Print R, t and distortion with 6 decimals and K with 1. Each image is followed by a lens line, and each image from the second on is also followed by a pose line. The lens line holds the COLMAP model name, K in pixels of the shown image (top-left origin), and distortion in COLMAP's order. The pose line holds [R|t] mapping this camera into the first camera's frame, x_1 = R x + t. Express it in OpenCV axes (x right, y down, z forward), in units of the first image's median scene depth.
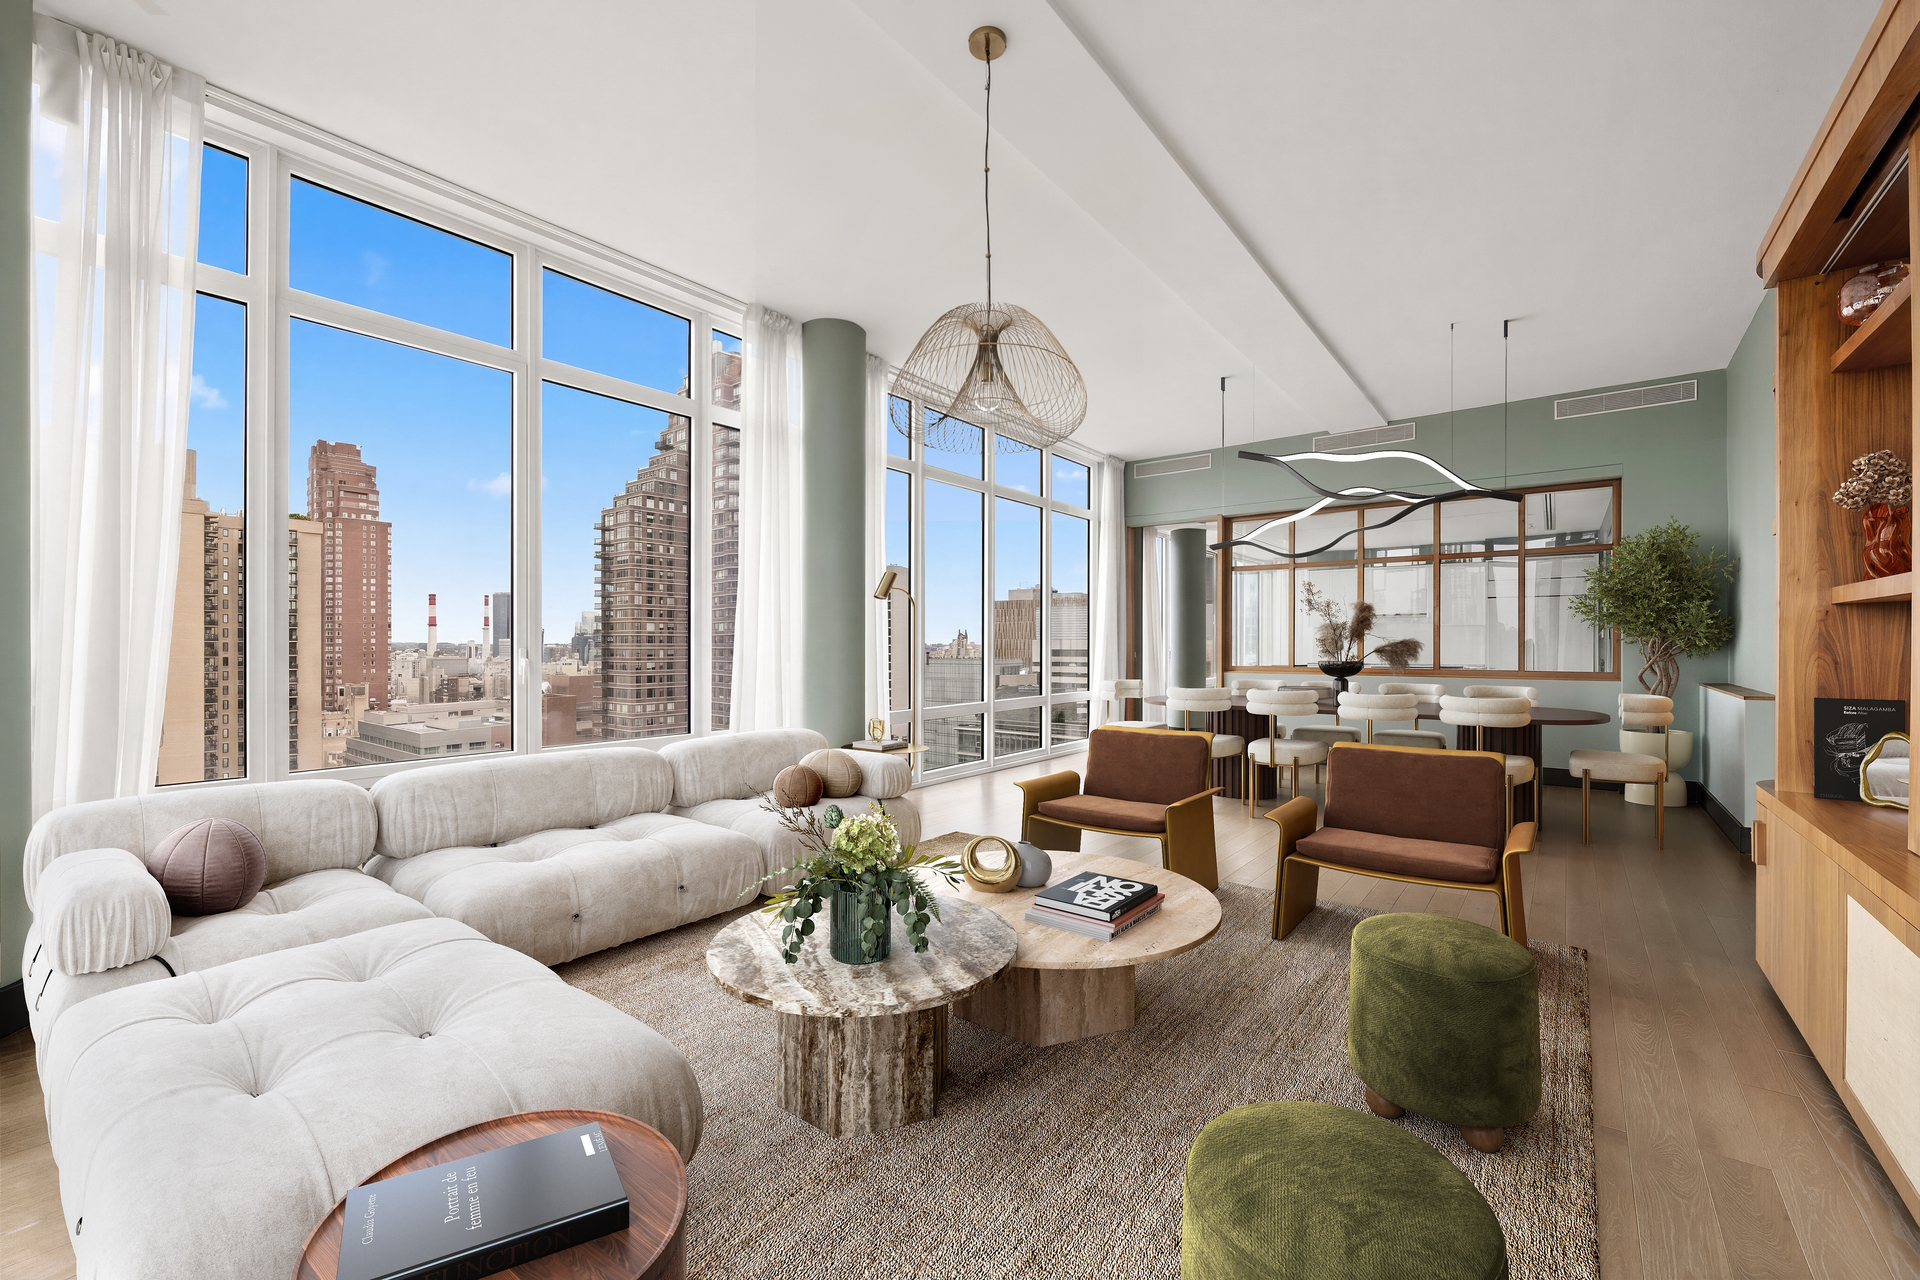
lens RADIAL K [[742.7, 0, 960.5], [0, 742.7, 640.1], [0, 0, 1]] dist [0.001570, 0.000058]
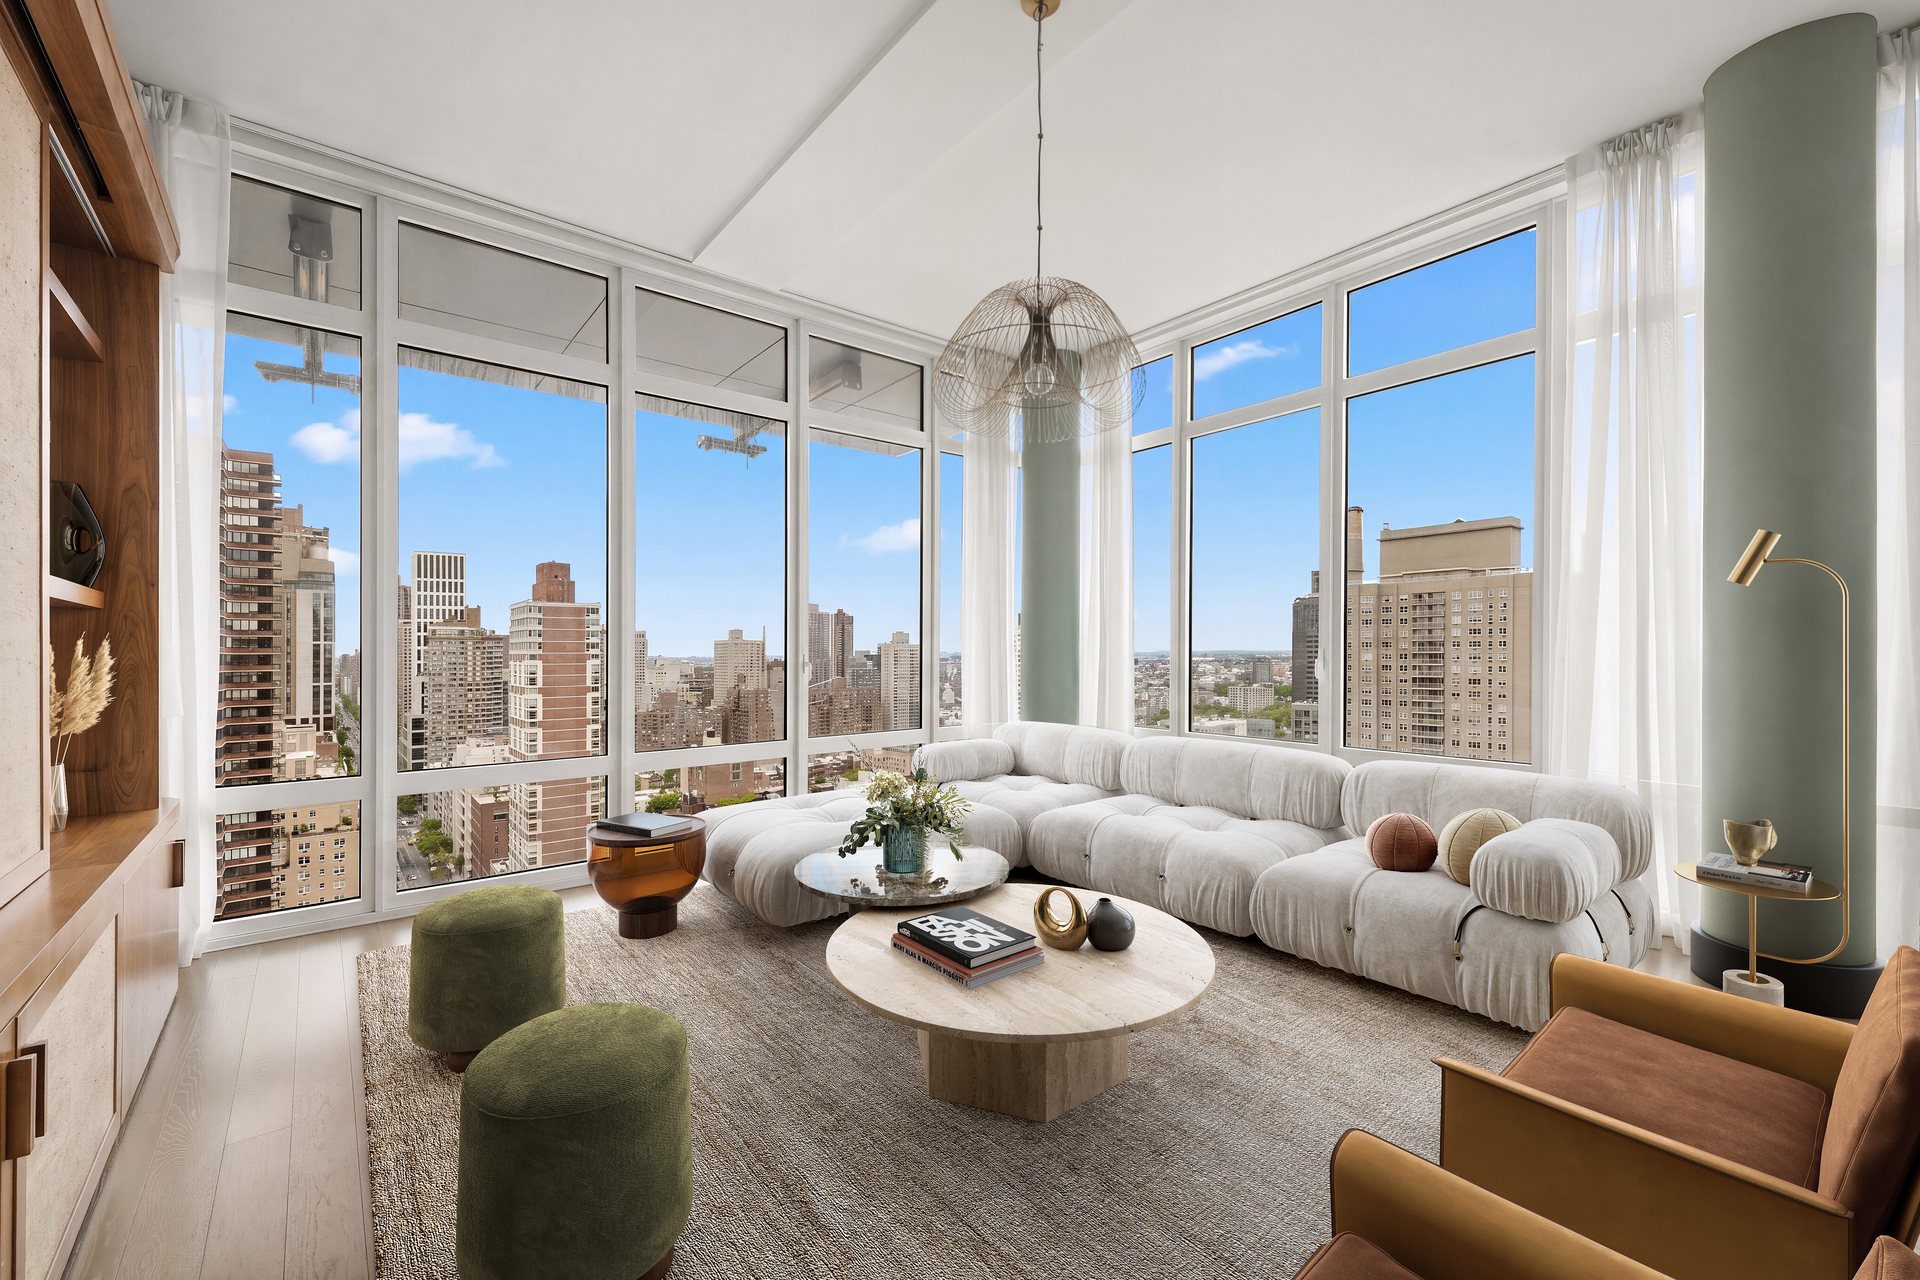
lens RADIAL K [[799.2, 0, 953.4], [0, 799.2, 646.9], [0, 0, 1]] dist [0.001068, 0.000036]
pose [[-0.211348, 0.000758, -0.977411, 1.187593], [0.006272, 0.999980, -0.000580, -0.019118], [0.977391, -0.006253, -0.211349, 1.217443]]
